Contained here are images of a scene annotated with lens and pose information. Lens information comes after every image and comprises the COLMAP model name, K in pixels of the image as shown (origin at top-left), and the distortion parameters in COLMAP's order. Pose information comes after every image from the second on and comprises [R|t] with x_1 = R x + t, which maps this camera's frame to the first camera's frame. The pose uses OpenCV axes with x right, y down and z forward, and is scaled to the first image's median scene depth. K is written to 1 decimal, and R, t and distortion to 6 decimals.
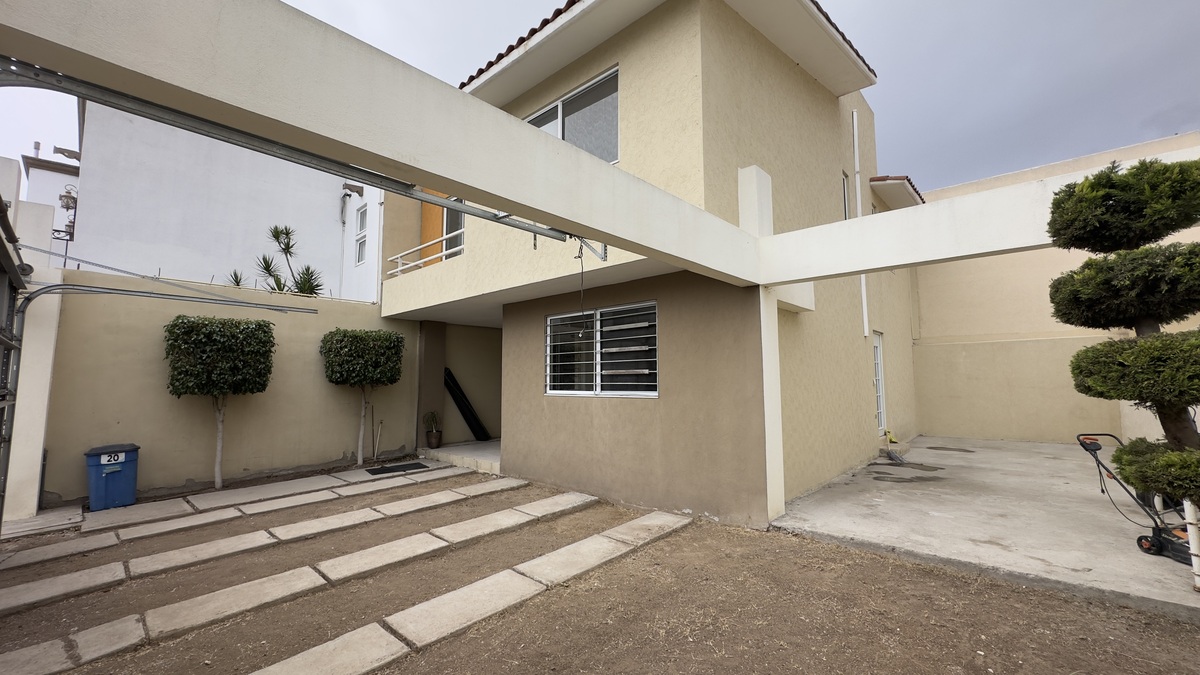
lens RADIAL K [[473.4, 0, 601.3], [0, 473.4, 337.4], [0, 0, 1]] dist [-0.007154, -0.000758]
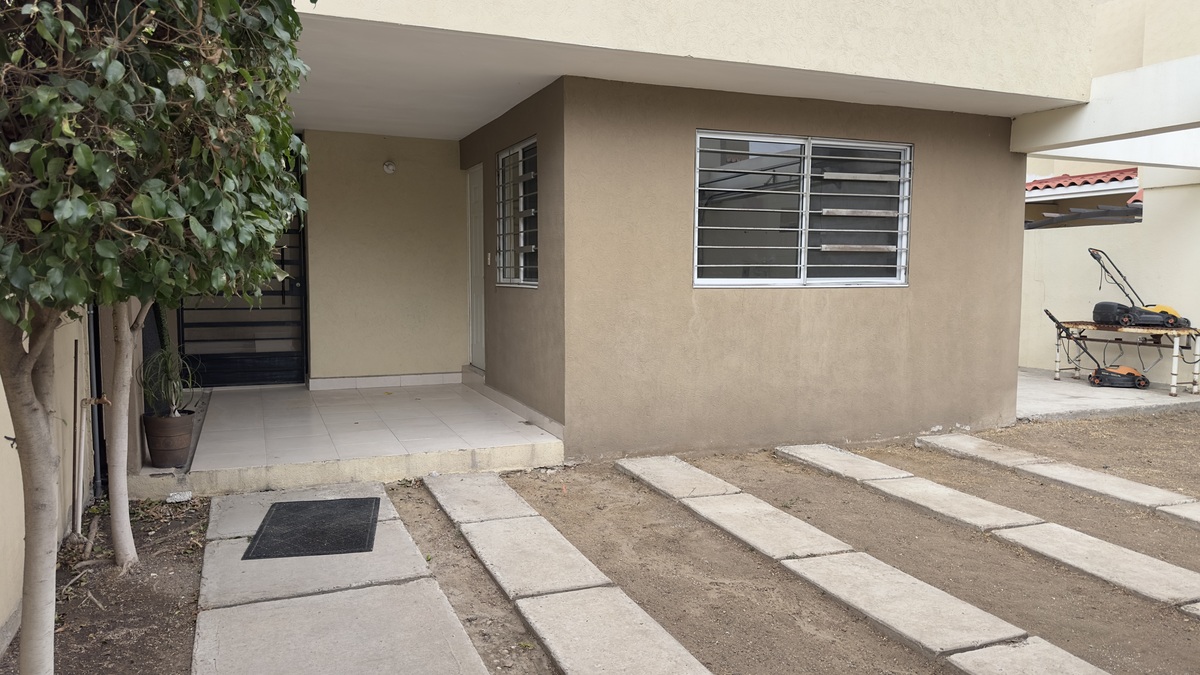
lens RADIAL K [[828.8, 0, 596.7], [0, 828.8, 343.7], [0, 0, 1]] dist [0.063918, -0.091163]
pose [[0.434871, -0.072435, 0.897575, -1.512429], [-0.091832, 0.987996, 0.124225, 0.123779], [-0.895798, -0.136447, 0.422999, 1.084220]]
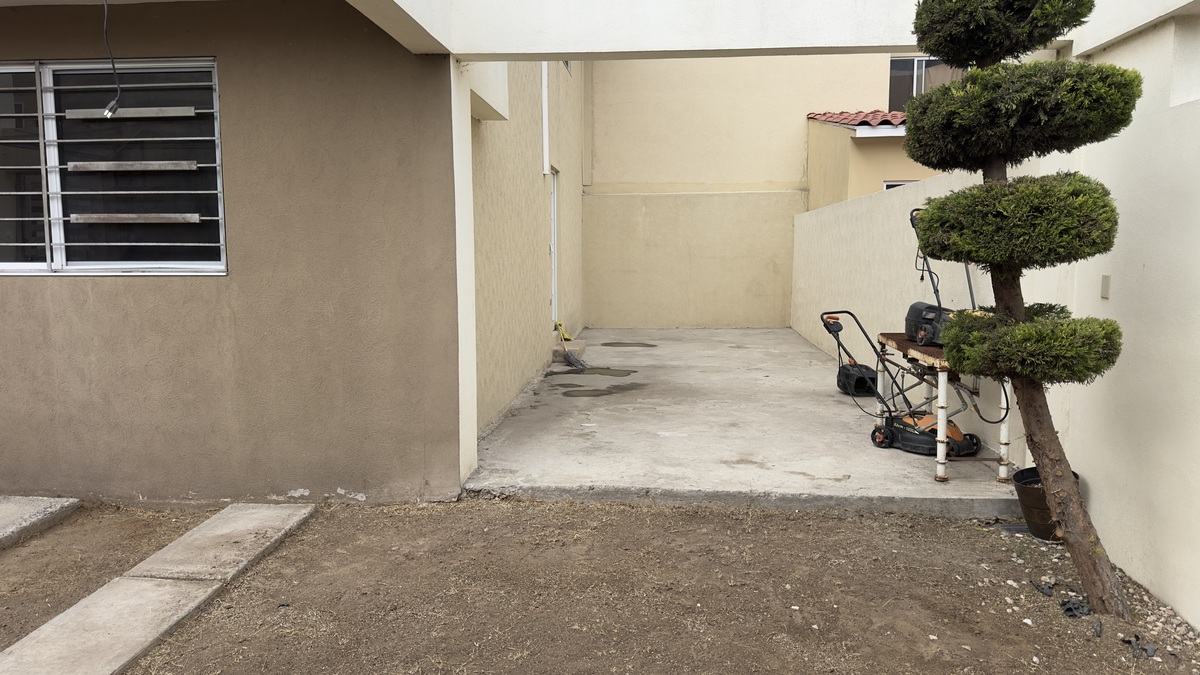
lens RADIAL K [[828.8, 0, 600.8], [0, 828.8, 336.4], [0, 0, 1]] dist [0.063918, -0.091163]
pose [[0.787356, -0.059469, 0.613624, -0.124835], [-0.060681, 0.983028, 0.173130, 0.026479], [-0.613505, -0.173550, 0.770384, 0.147225]]
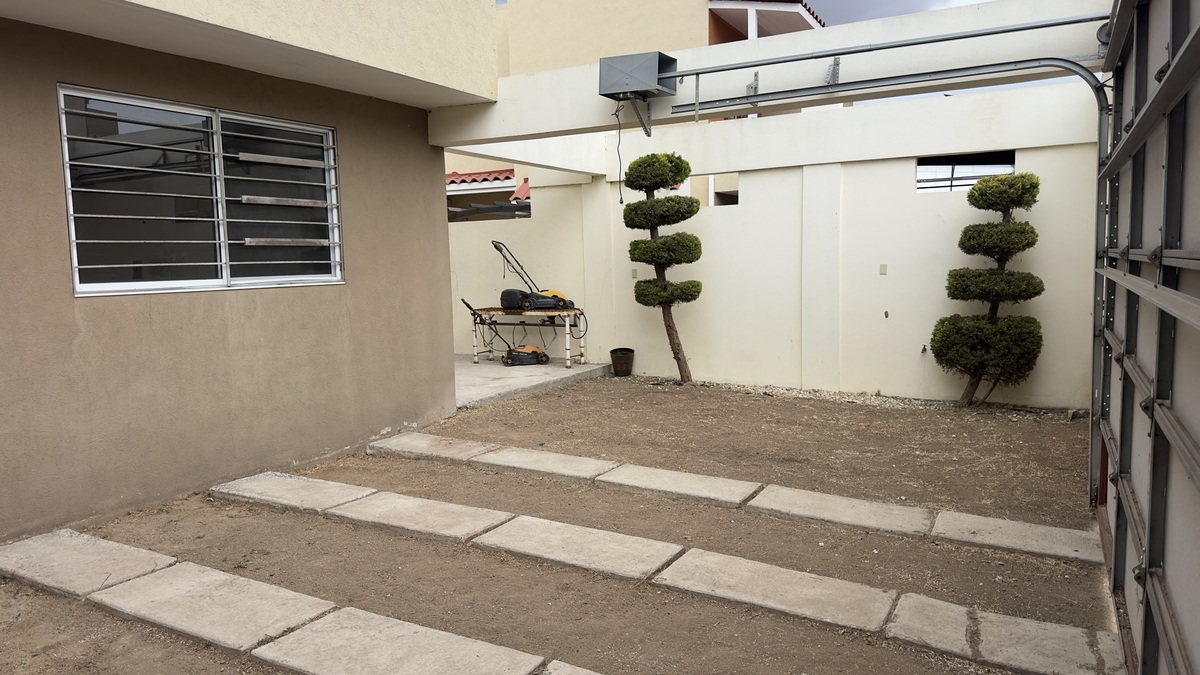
lens RADIAL K [[828.8, 0, 593.3], [0, 828.8, 340.0], [0, 0, 1]] dist [0.063918, -0.091163]
pose [[-0.231741, -0.086757, 0.968901, -1.349247], [-0.069643, 0.994939, 0.072431, 0.121841], [-0.970281, -0.050692, -0.236610, 1.157986]]
